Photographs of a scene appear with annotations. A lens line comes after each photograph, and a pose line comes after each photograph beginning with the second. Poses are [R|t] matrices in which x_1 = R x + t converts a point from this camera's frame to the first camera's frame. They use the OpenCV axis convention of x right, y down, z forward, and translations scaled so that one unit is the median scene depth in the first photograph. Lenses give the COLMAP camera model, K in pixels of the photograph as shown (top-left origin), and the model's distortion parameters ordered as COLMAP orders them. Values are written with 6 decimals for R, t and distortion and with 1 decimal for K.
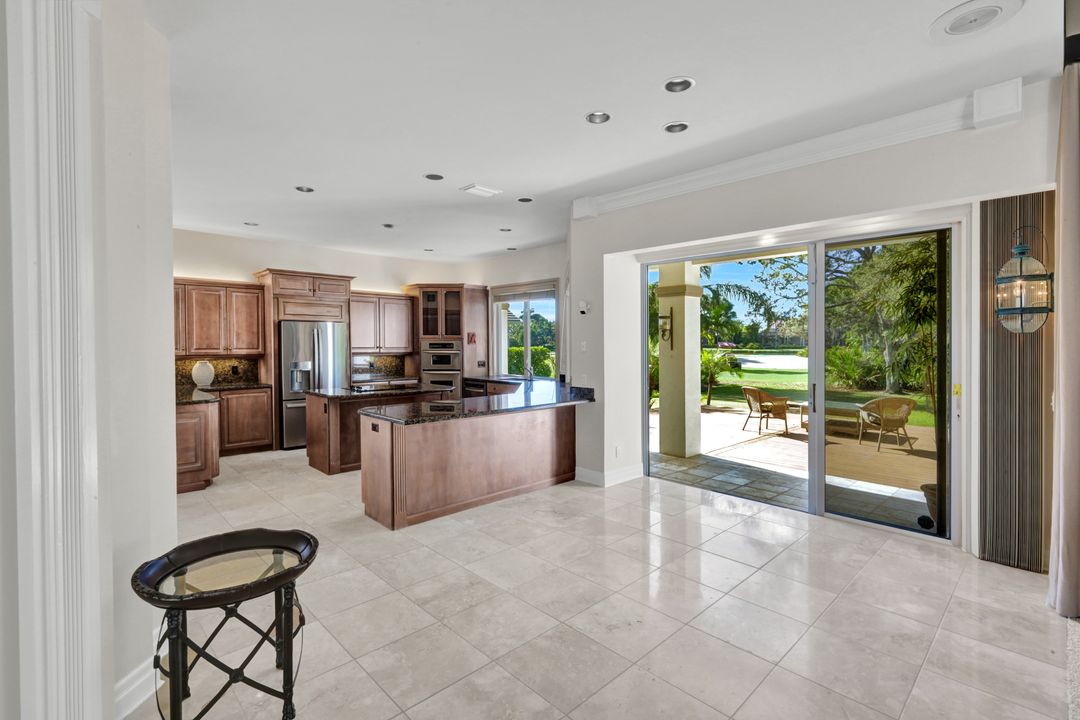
lens RADIAL K [[498.4, 0, 539.5], [0, 498.4, 349.7], [0, 0, 1]] dist [-0.003432, -0.000755]
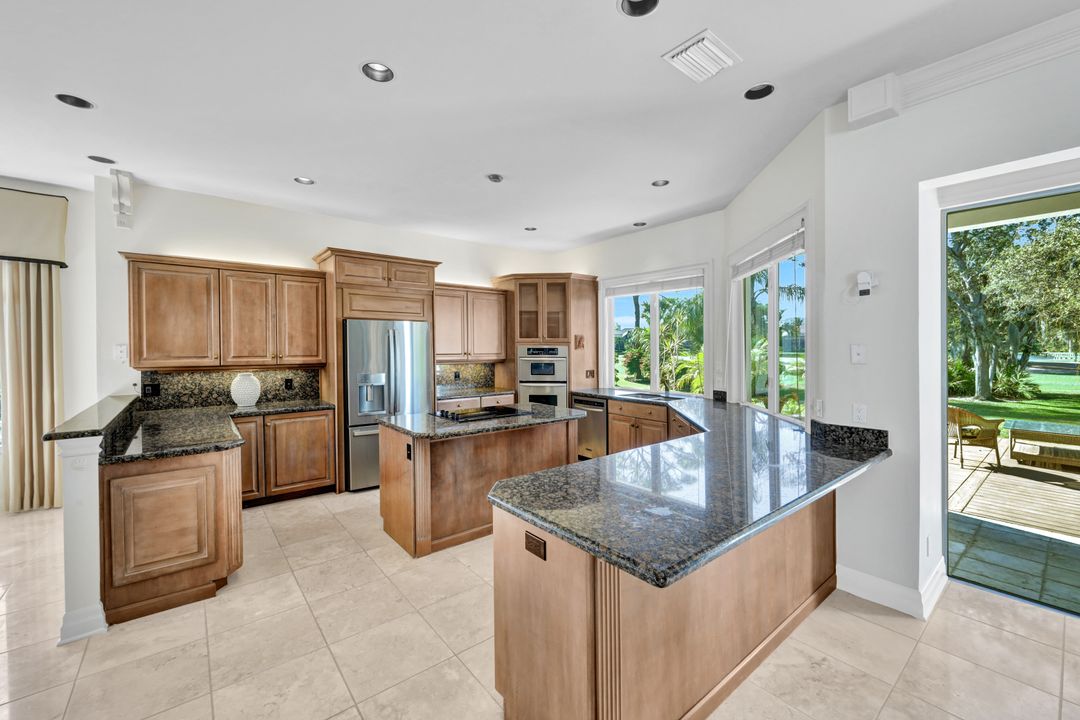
lens RADIAL K [[435.7, 0, 538.4], [0, 435.7, 351.7], [0, 0, 1]] dist [-0.003464, -0.000367]
pose [[0.996379, -0.001577, -0.085014, -0.175009], [0.001306, 0.999994, -0.003251, -0.006360], [0.085018, 0.003128, 0.996374, 0.369860]]
